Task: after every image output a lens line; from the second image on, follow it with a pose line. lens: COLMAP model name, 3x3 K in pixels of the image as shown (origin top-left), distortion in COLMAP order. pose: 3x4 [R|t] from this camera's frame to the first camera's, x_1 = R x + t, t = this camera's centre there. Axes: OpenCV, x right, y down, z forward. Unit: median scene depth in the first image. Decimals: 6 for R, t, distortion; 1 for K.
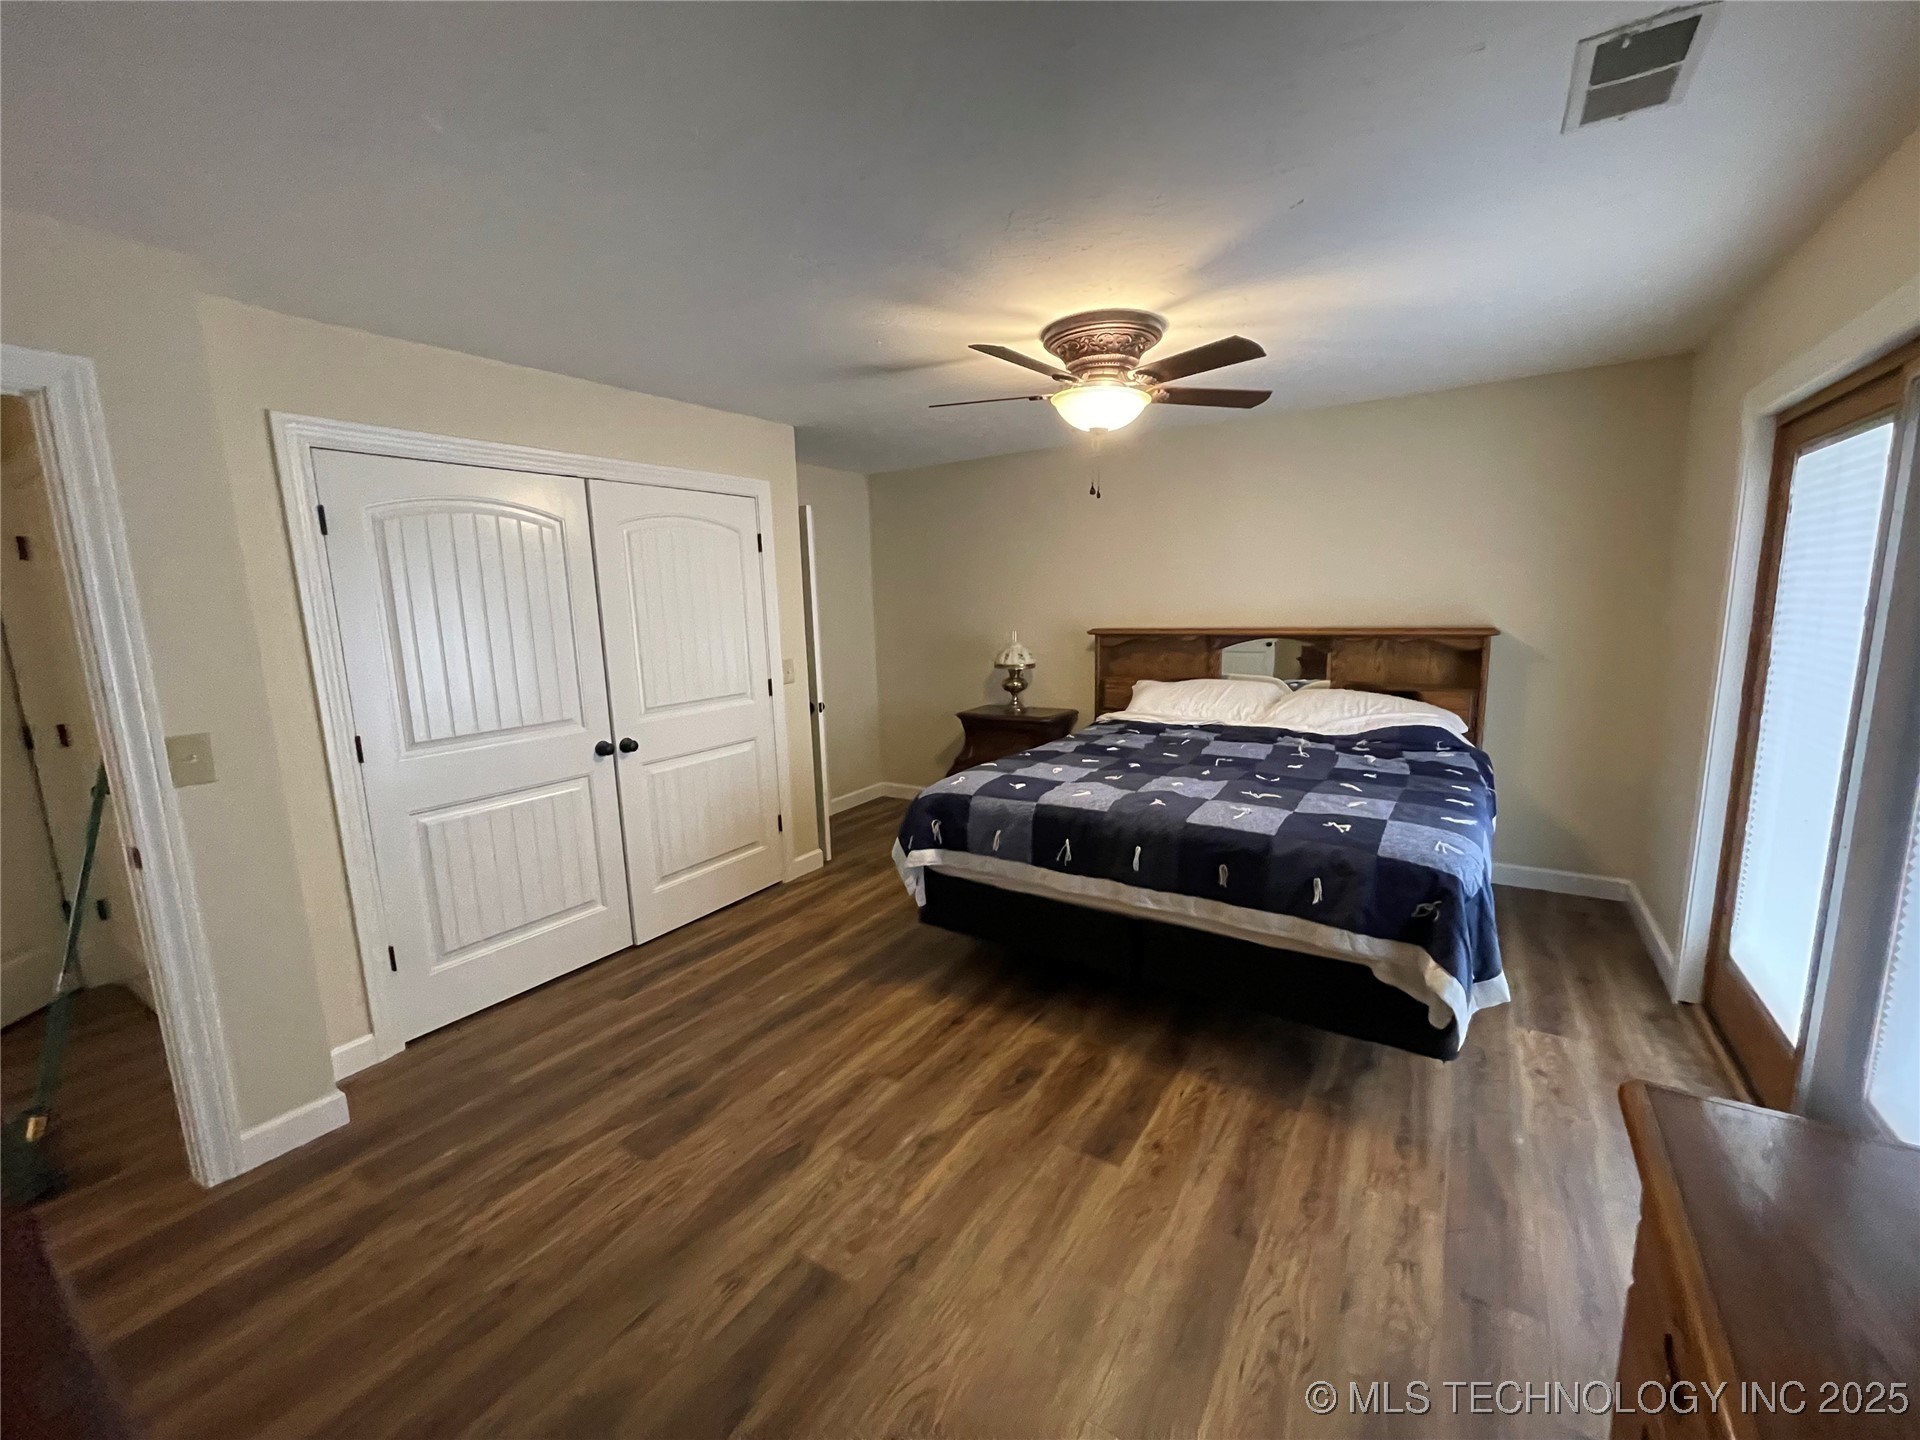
lens RADIAL K [[776.1, 0, 963.3], [0, 776.1, 724.2], [0, 0, 1]] dist [-0.004030, 0.001128]
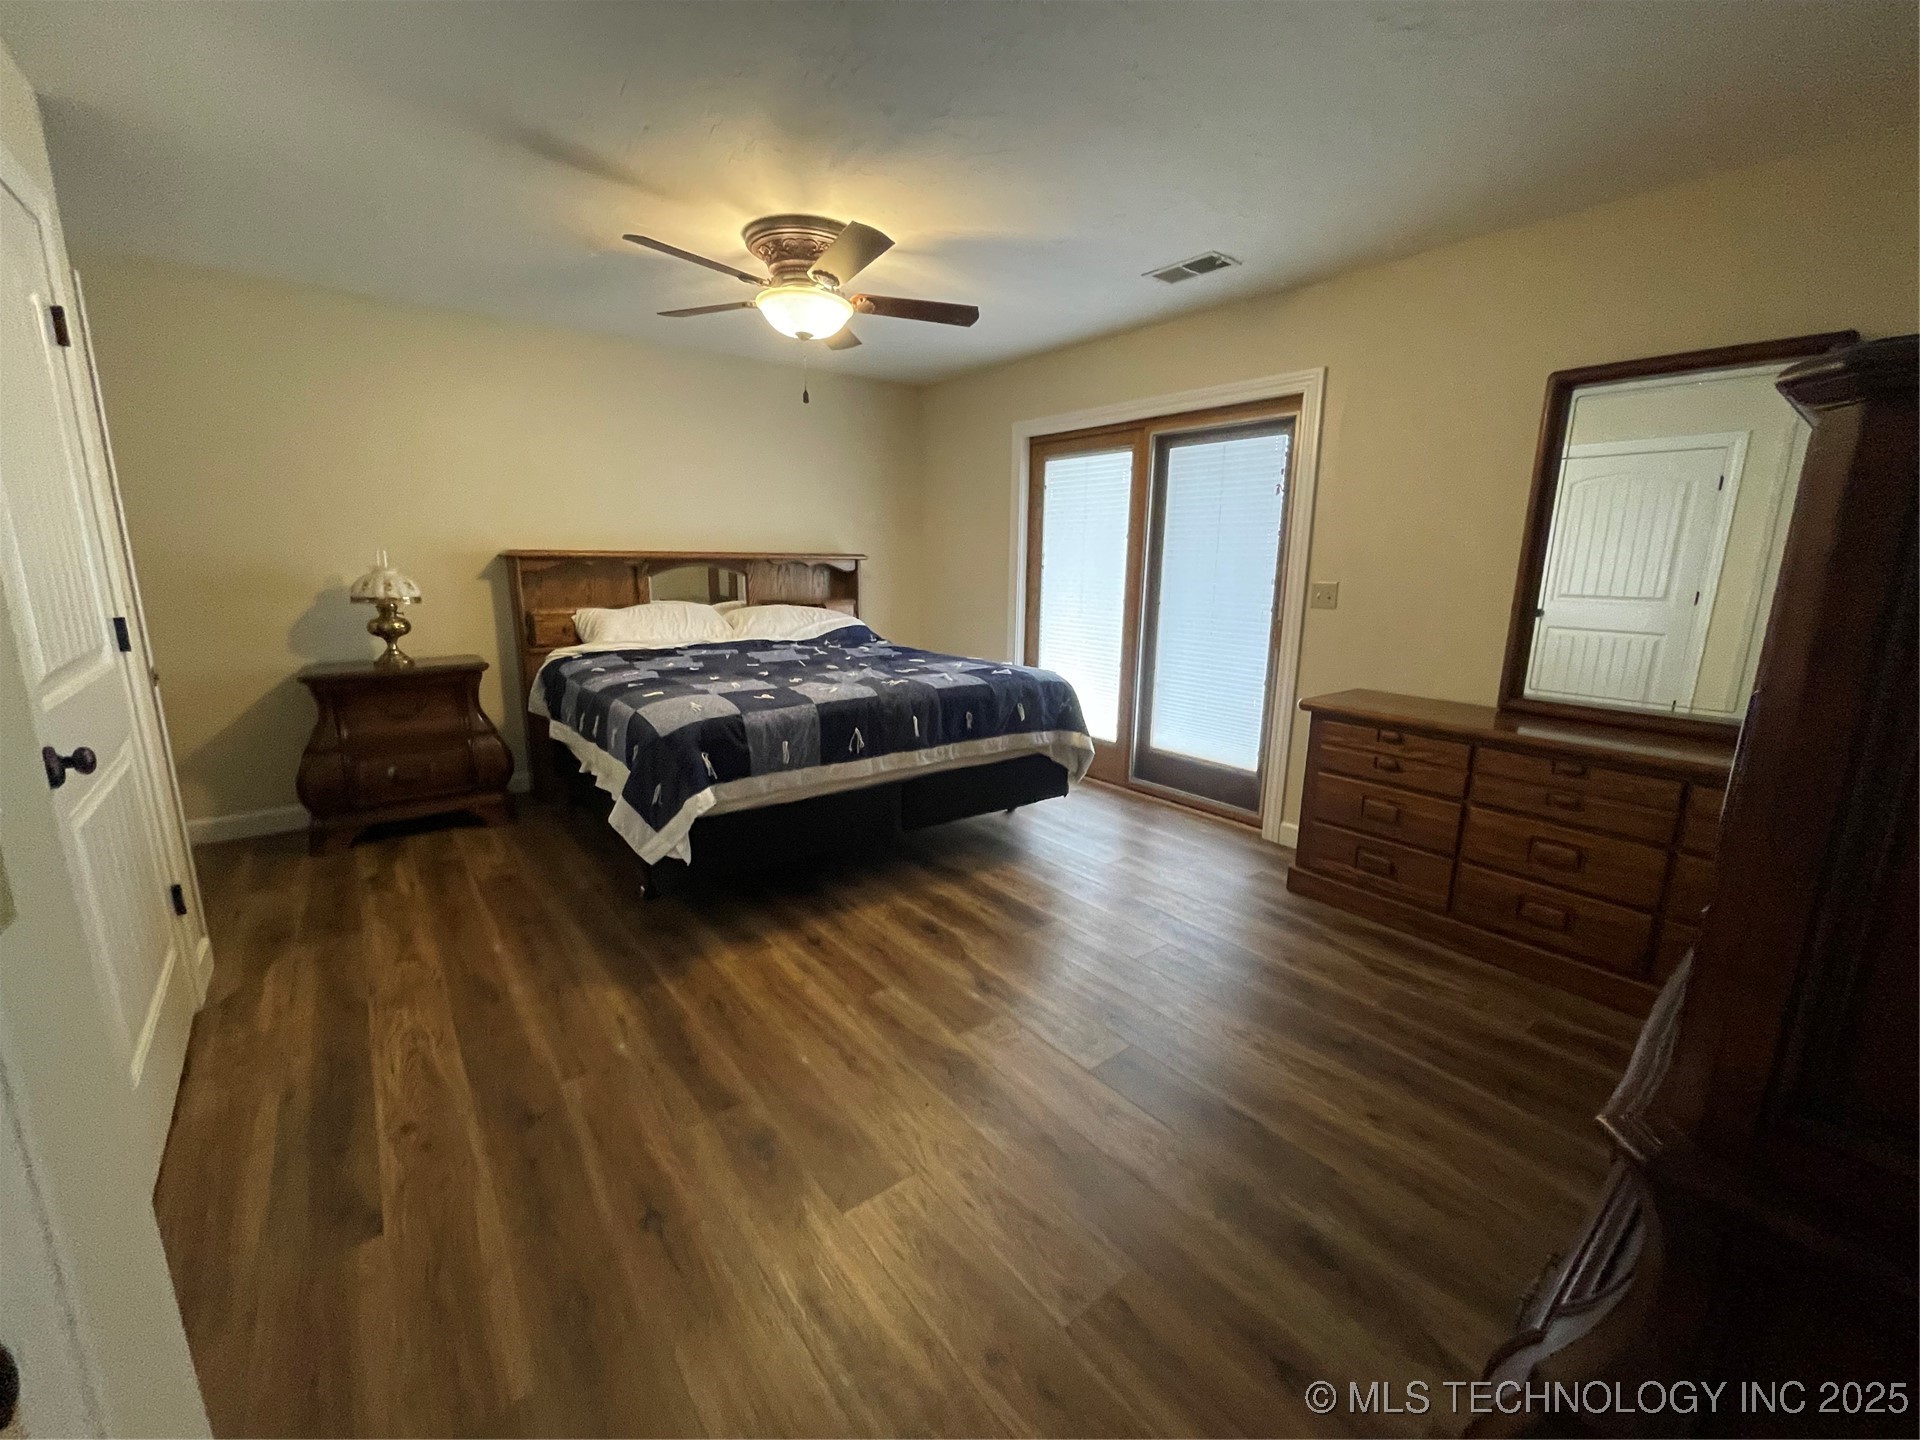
lens RADIAL K [[776.1, 0, 959.6], [0, 776.1, 717.4], [0, 0, 1]] dist [-0.004030, 0.001128]
pose [[0.322198, -0.163243, 0.932492, -0.766634], [0.130703, 0.983258, 0.126969, 0.015731], [-0.937606, 0.080970, 0.338140, 0.476709]]
